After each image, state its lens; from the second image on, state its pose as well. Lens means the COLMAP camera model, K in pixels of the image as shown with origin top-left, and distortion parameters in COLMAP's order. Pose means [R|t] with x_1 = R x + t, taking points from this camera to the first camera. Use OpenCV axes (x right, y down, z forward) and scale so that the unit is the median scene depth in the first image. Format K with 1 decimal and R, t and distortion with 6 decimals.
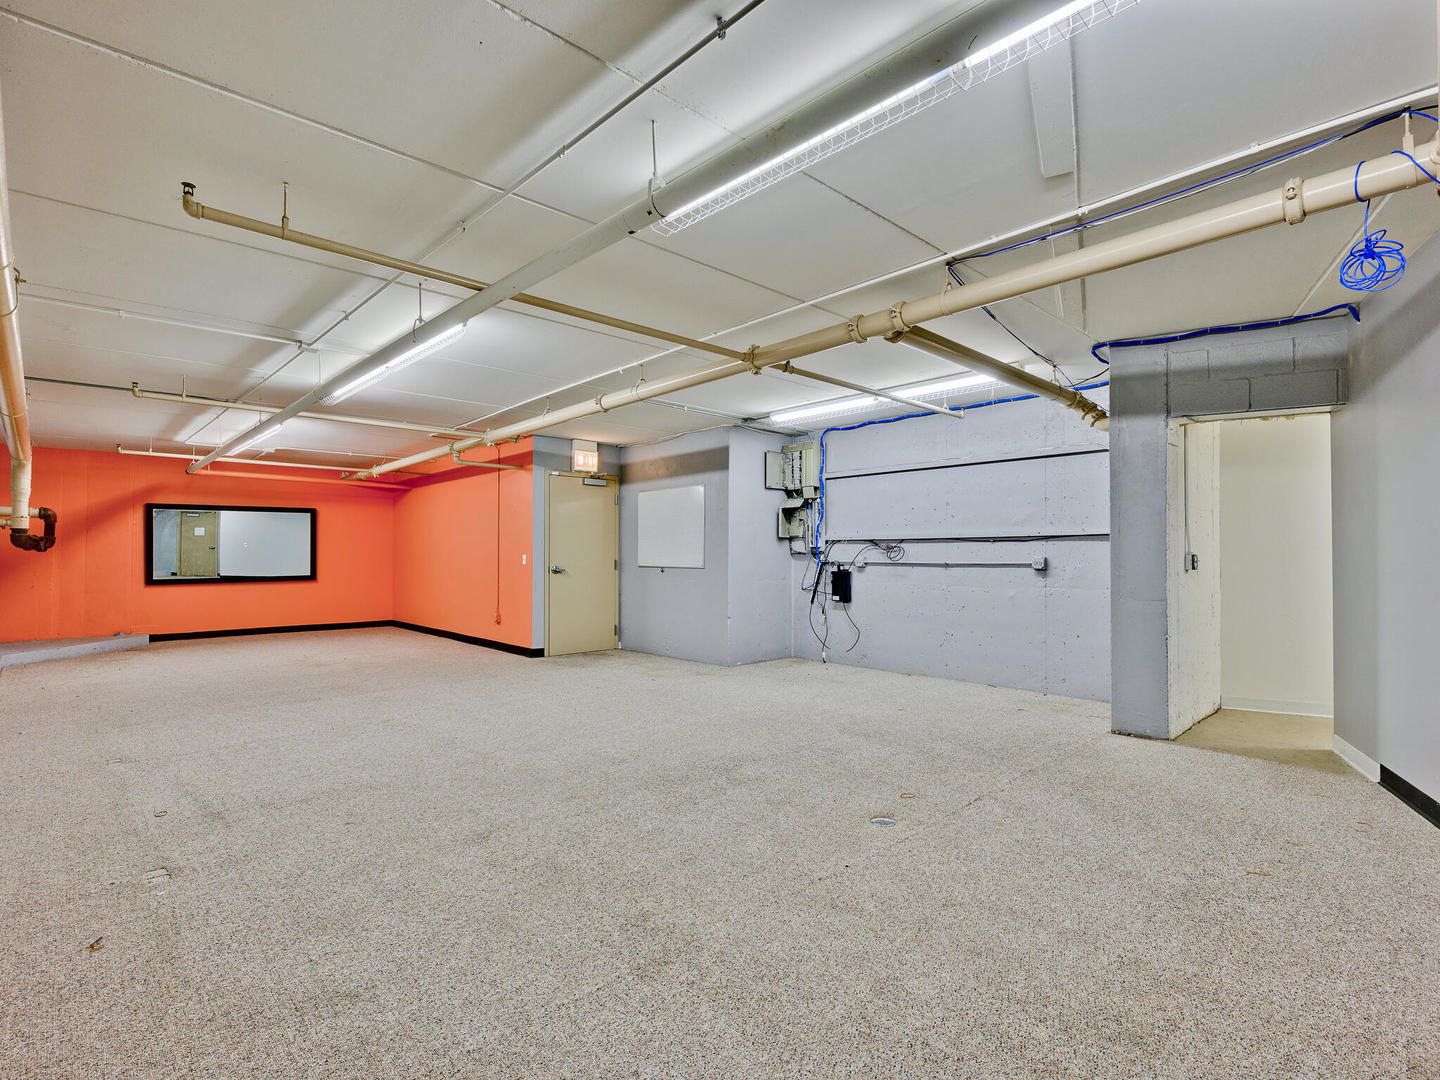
lens RADIAL K [[652.1, 0, 722.0], [0, 652.1, 546.6], [0, 0, 1]] dist [-0.003835, 0.000400]
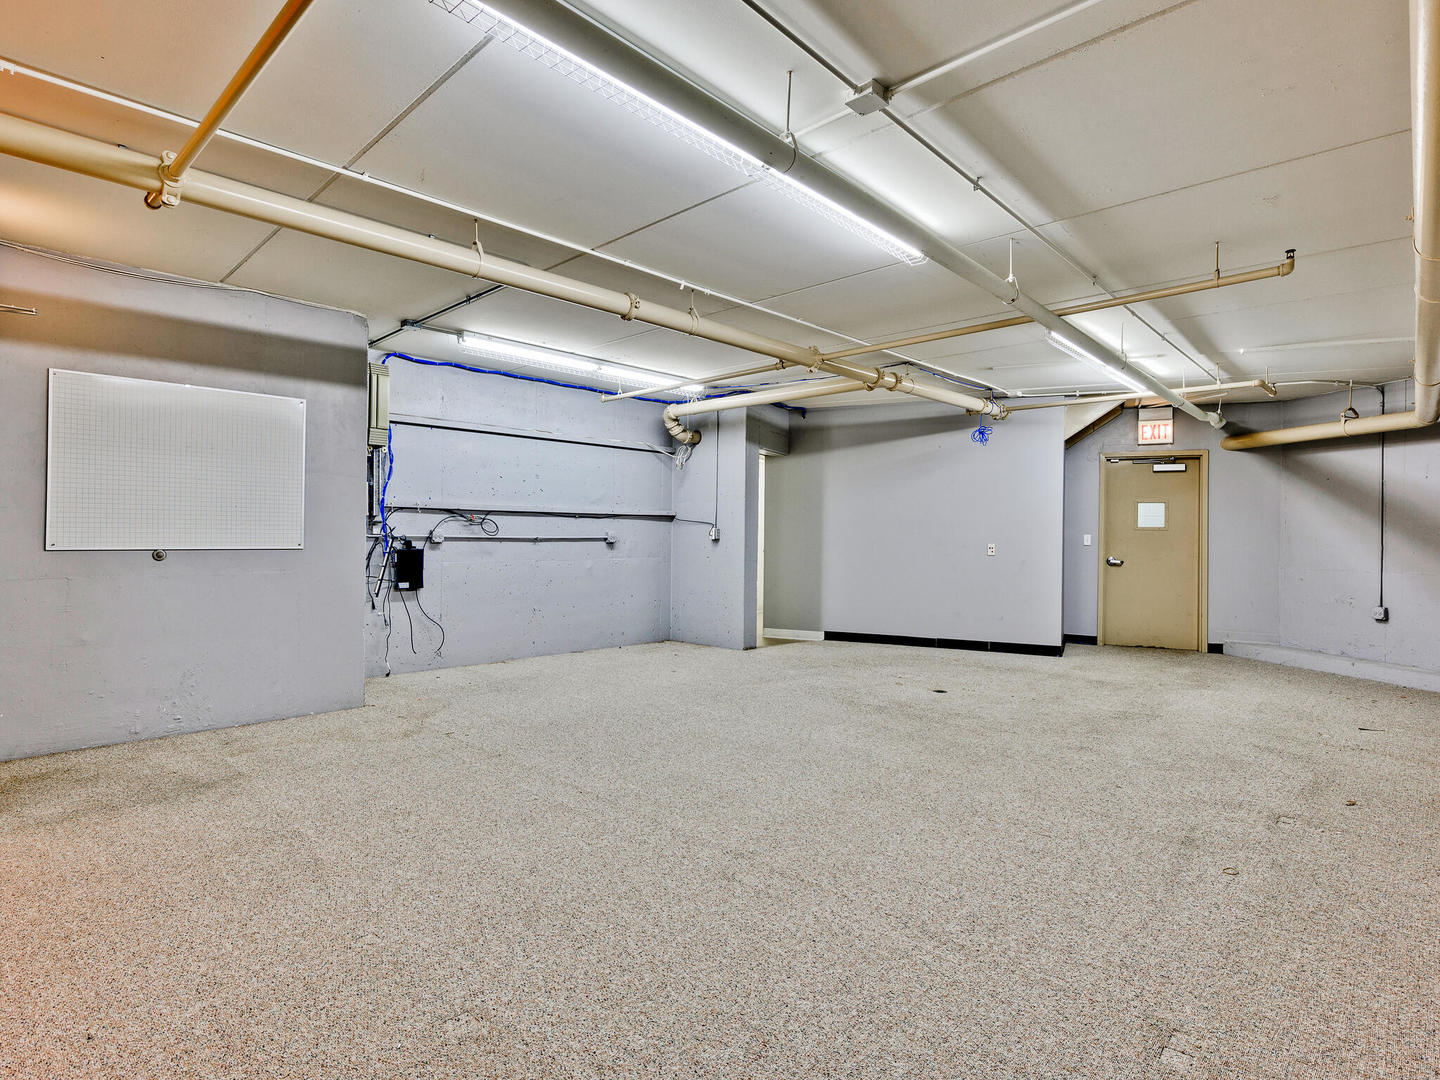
lens RADIAL K [[780.8, 0, 718.4], [0, 780.8, 533.6], [0, 0, 1]] dist [-0.004837, -0.001279]
pose [[-0.031374, -0.003146, 0.999503, -0.930634], [-0.027313, 0.999624, 0.002289, 0.010423], [-0.999134, -0.027228, -0.031448, 0.865548]]
